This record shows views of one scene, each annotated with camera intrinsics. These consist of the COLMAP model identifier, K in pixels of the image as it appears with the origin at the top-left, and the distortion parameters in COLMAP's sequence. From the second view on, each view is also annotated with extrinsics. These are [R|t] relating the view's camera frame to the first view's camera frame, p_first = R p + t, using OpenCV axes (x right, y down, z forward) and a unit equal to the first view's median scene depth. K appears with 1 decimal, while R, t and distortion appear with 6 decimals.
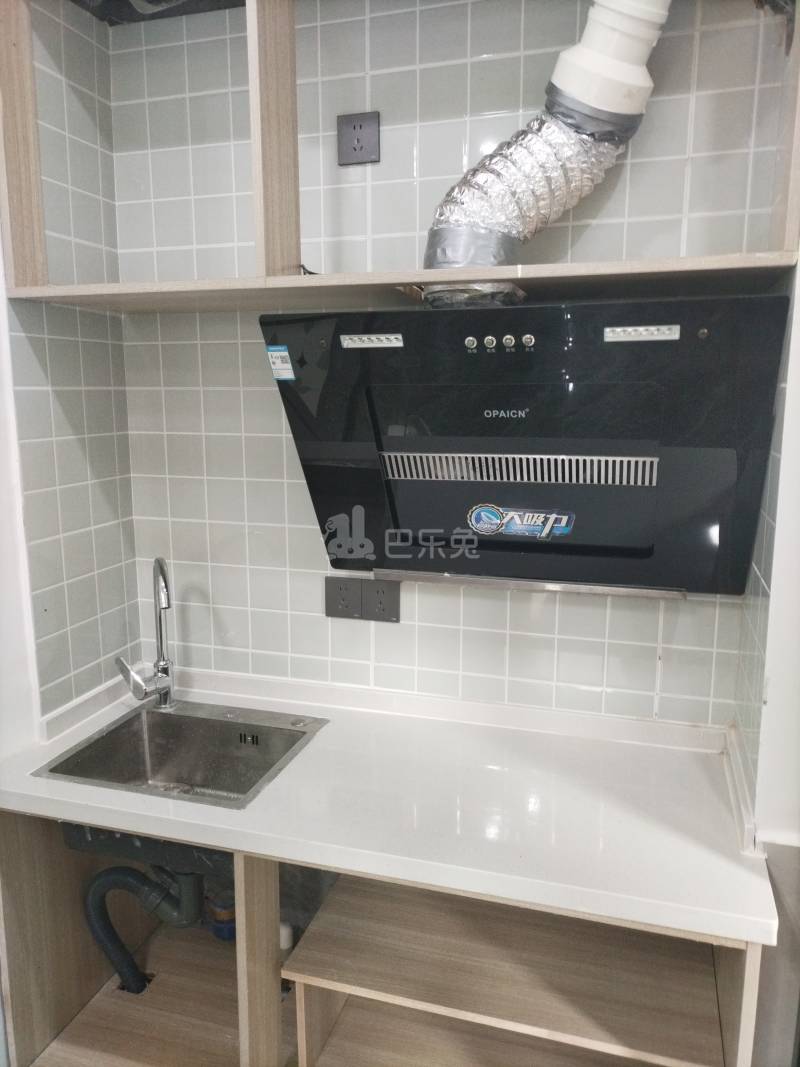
lens RADIAL K [[795.9, 0, 410.8], [0, 795.9, 535.9], [0, 0, 1]] dist [0.024037, -0.008119]
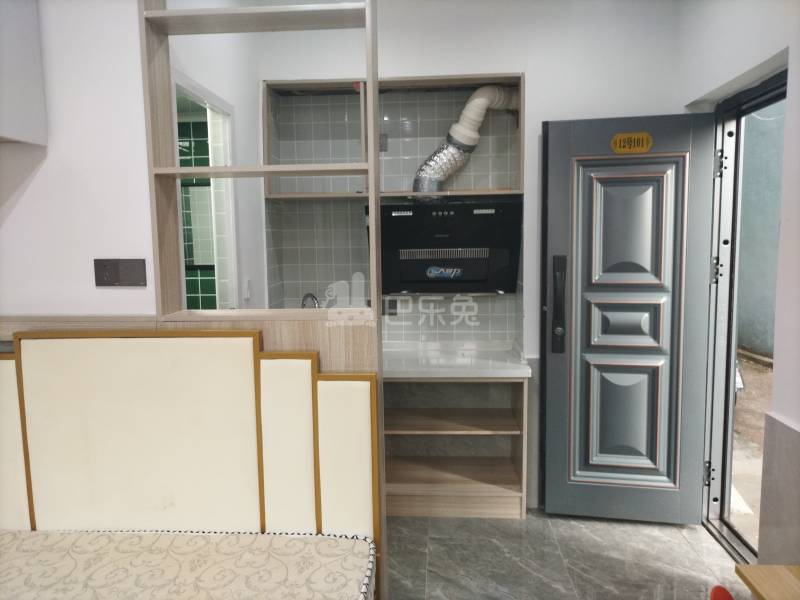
lens RADIAL K [[596.7, 0, 403.8], [0, 596.7, 297.7], [0, 0, 1]] dist [0.024037, -0.008119]
pose [[0.974011, -0.037694, 0.223342, -0.552827], [0.055142, 0.995850, -0.072407, 0.248327], [-0.219686, 0.082840, 0.972047, -1.216350]]
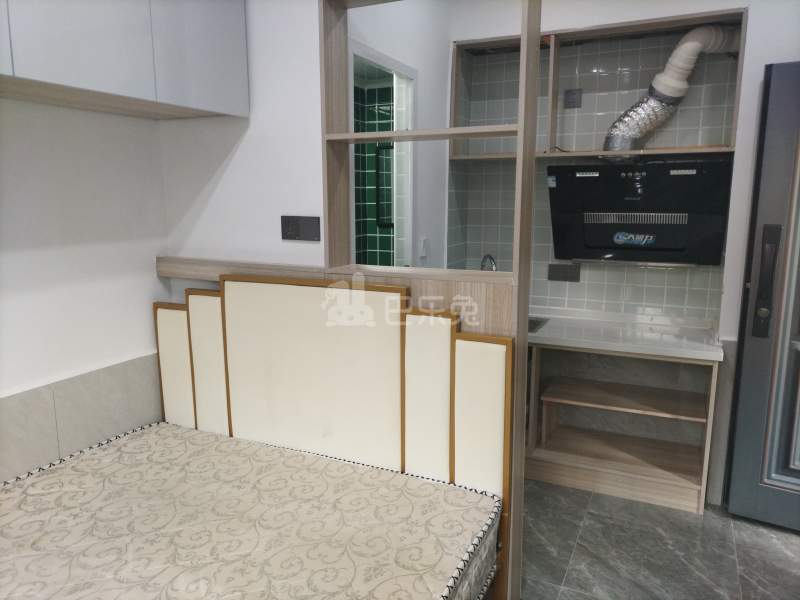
lens RADIAL K [[596.7, 0, 403.8], [0, 596.7, 297.7], [0, 0, 1]] dist [0.024037, -0.008119]
pose [[0.989501, 0.024024, -0.142512, -0.377334], [-0.025945, 0.999596, -0.011642, 0.248349], [0.142175, 0.015217, 0.989725, -1.247389]]
